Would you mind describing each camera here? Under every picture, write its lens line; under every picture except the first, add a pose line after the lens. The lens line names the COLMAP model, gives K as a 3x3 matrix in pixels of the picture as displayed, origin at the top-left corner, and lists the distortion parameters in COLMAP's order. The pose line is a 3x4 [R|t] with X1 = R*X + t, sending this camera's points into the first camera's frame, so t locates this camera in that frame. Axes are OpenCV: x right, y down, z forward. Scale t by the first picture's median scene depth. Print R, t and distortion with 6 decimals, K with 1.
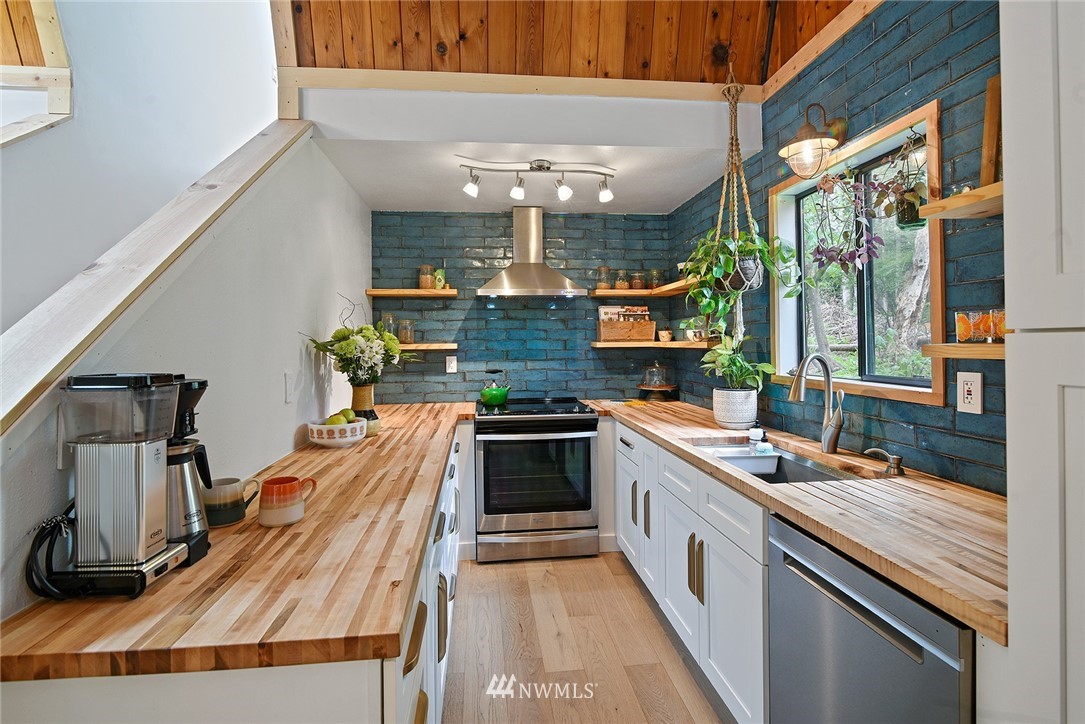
lens RADIAL K [[515.0, 0, 538.7], [0, 515.0, 343.2], [0, 0, 1]] dist [-0.012543, 0.000138]
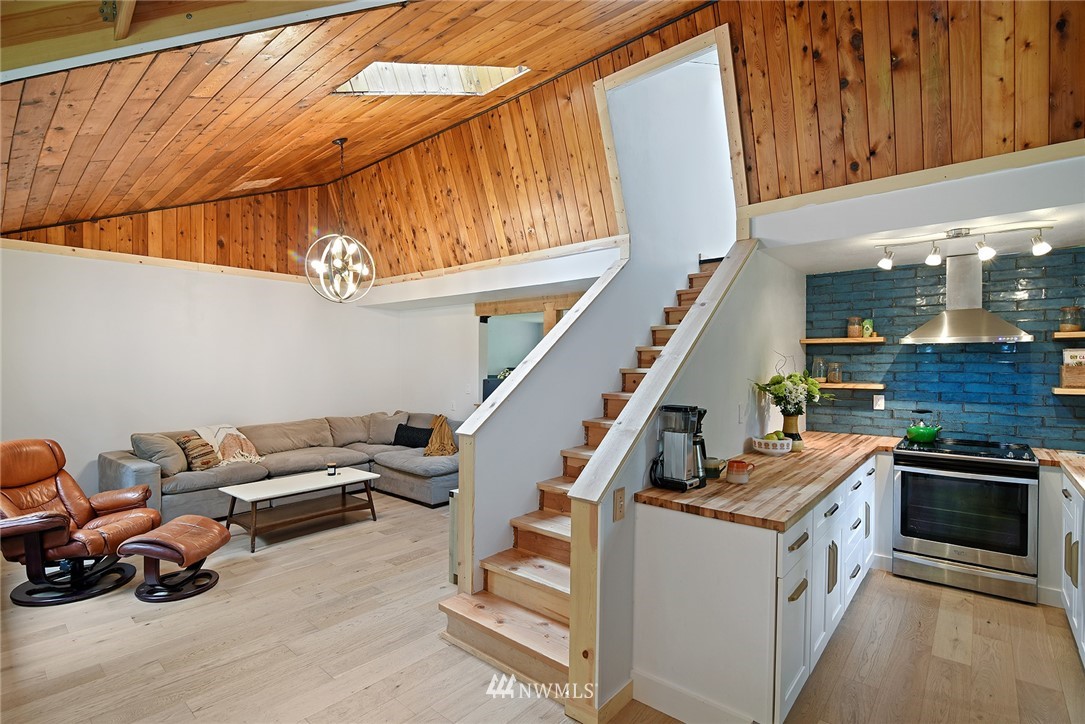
lens RADIAL K [[517.5, 0, 540.4], [0, 517.5, 366.4], [0, 0, 1]] dist [-0.014430, 0.000097]
pose [[0.681370, 0.012708, -0.731829, 0.204987], [-0.011682, 0.999911, 0.006487, -0.049671], [0.731846, 0.004129, 0.681458, -0.432880]]
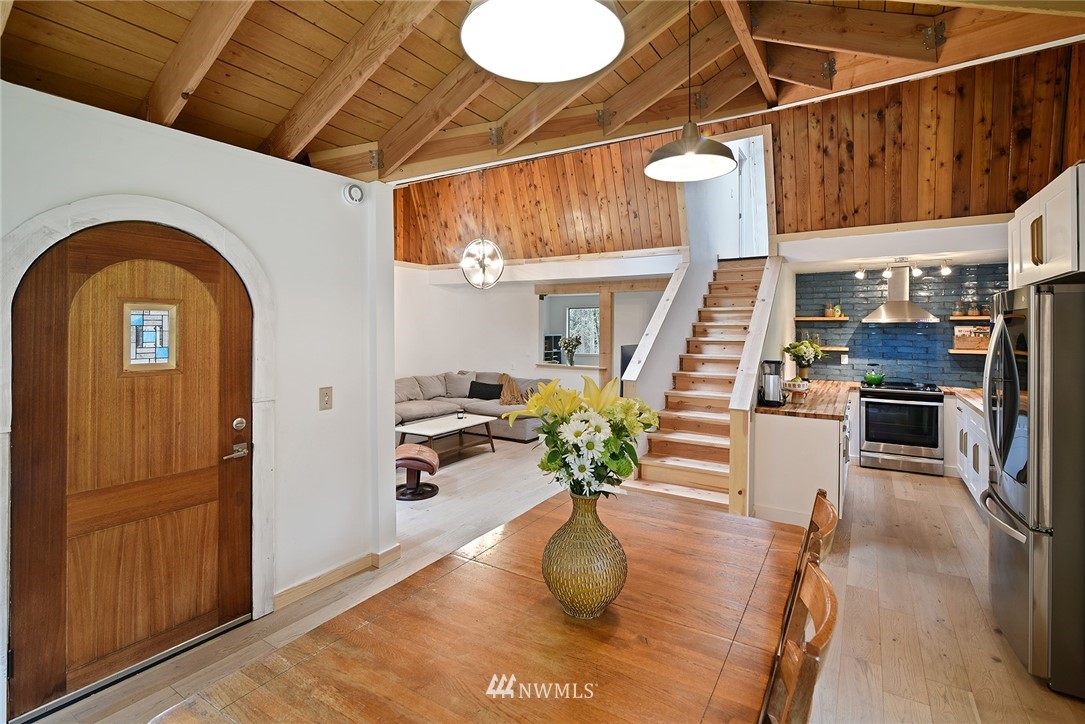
lens RADIAL K [[517.2, 0, 540.8], [0, 517.2, 325.9], [0, 0, 1]] dist [-0.001310, -0.000026]
pose [[0.782076, 0.008531, -0.623125, 0.156725], [-0.013102, 0.999910, -0.002754, -0.072783], [0.623045, 0.010318, 0.782118, -1.367463]]
